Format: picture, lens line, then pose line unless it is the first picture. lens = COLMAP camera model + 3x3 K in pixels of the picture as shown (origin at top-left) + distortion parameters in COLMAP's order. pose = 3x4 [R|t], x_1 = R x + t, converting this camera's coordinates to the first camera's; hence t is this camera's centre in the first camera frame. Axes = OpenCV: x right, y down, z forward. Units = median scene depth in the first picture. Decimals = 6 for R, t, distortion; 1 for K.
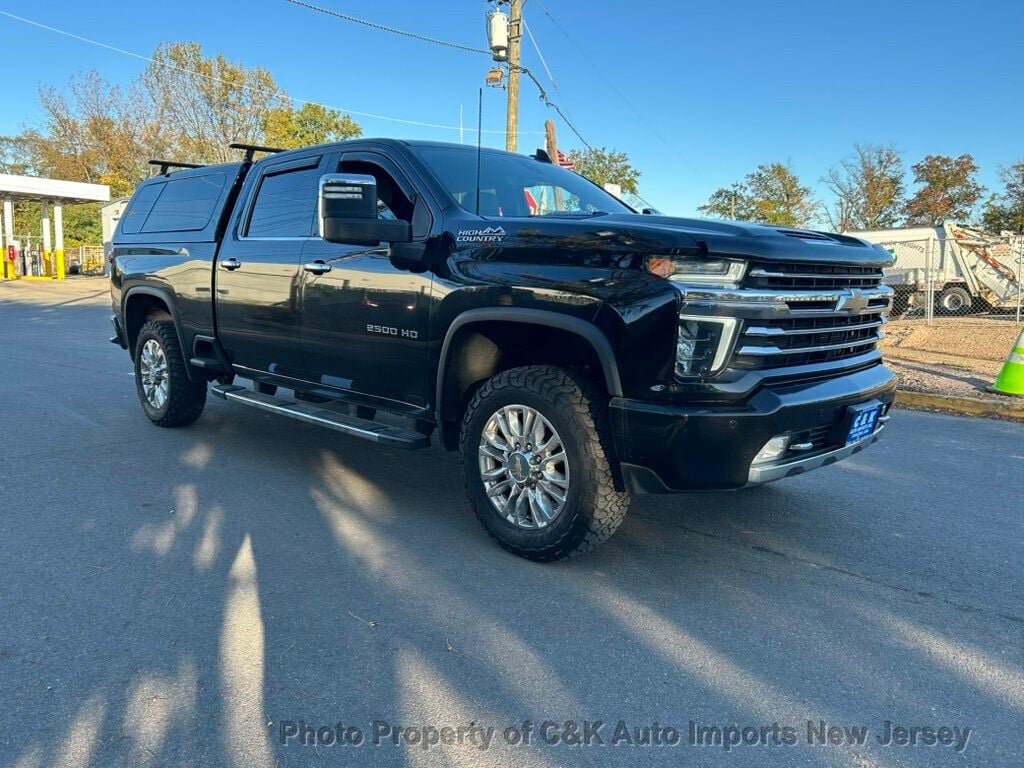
lens RADIAL K [[770.7, 0, 511.8], [0, 770.7, 387.1], [0, 0, 1]] dist [0.053651, -0.062037]
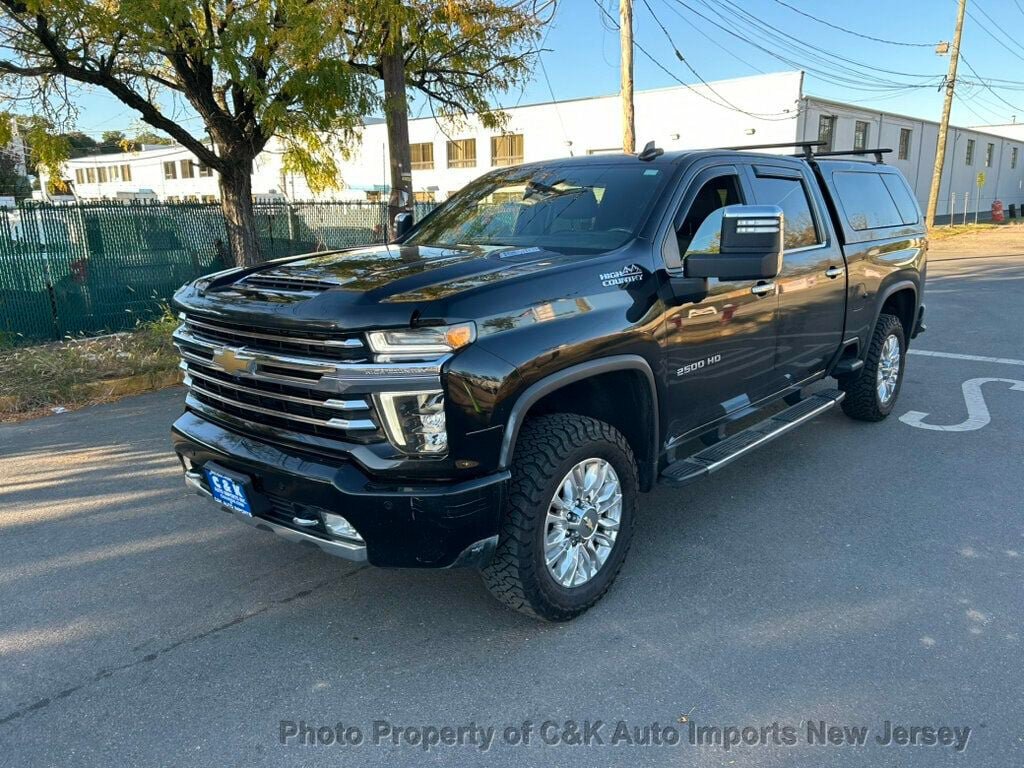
lens RADIAL K [[770.7, 0, 506.7], [0, 770.7, 380.3], [0, 0, 1]] dist [0.053651, -0.062037]
pose [[0.051017, 0.197313, -0.979012, 0.161620], [-0.126586, 0.973660, 0.189638, -0.035863], [0.990643, 0.114254, 0.074650, 0.148436]]
